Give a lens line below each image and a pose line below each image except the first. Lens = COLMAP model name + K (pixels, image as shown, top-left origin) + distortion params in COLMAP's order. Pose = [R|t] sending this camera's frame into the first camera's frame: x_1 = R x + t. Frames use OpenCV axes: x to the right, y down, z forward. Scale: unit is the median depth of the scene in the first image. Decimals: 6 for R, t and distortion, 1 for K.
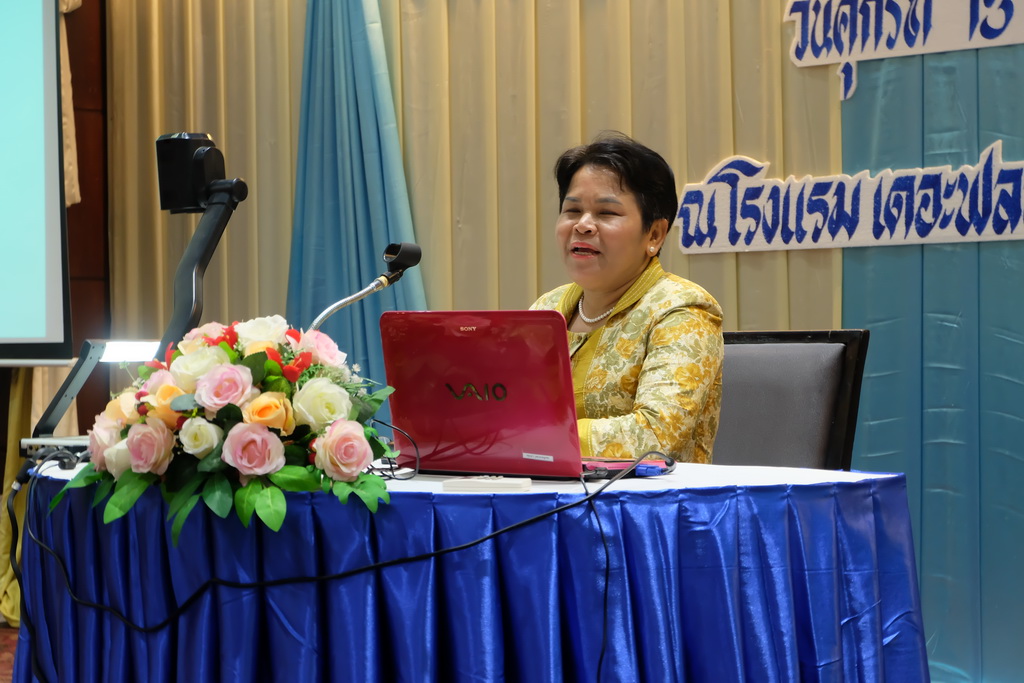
lens RADIAL K [[2124.0, 0, 540.5], [0, 2124.0, 323.0], [0, 0, 1]] dist [0.113520, -0.553647]
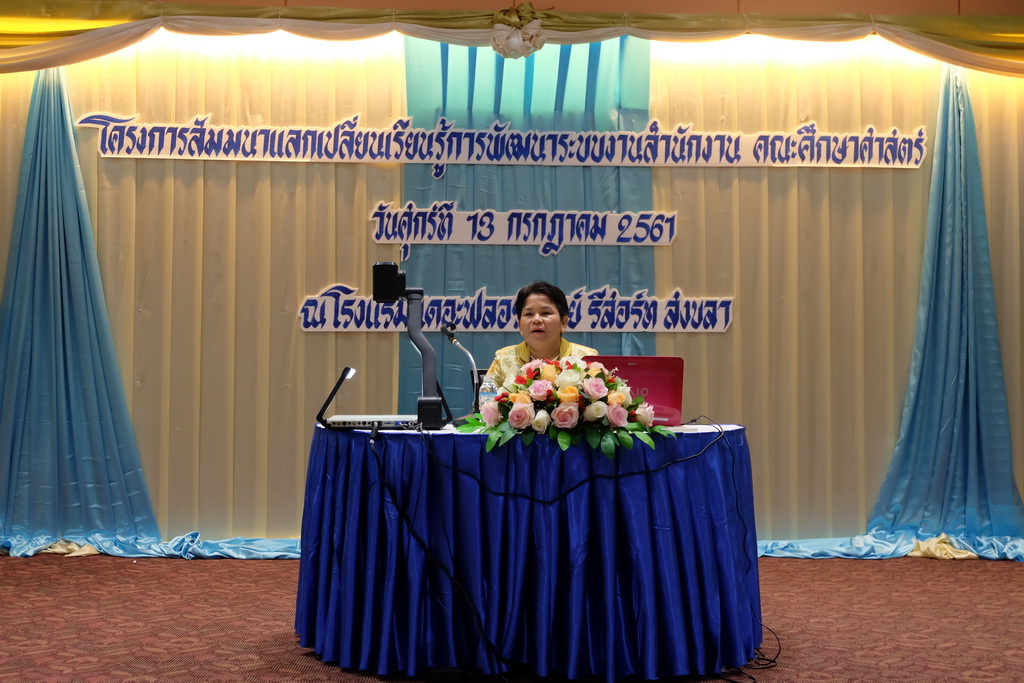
lens RADIAL K [[1149.7, 0, 517.0], [0, 1149.7, 325.5], [0, 0, 1]] dist [-0.010398, 0.038194]
pose [[0.714738, 0.043383, 0.698045, -0.590232], [-0.010649, 0.998634, -0.051161, 0.015866], [-0.699311, 0.029133, 0.714224, 0.117892]]
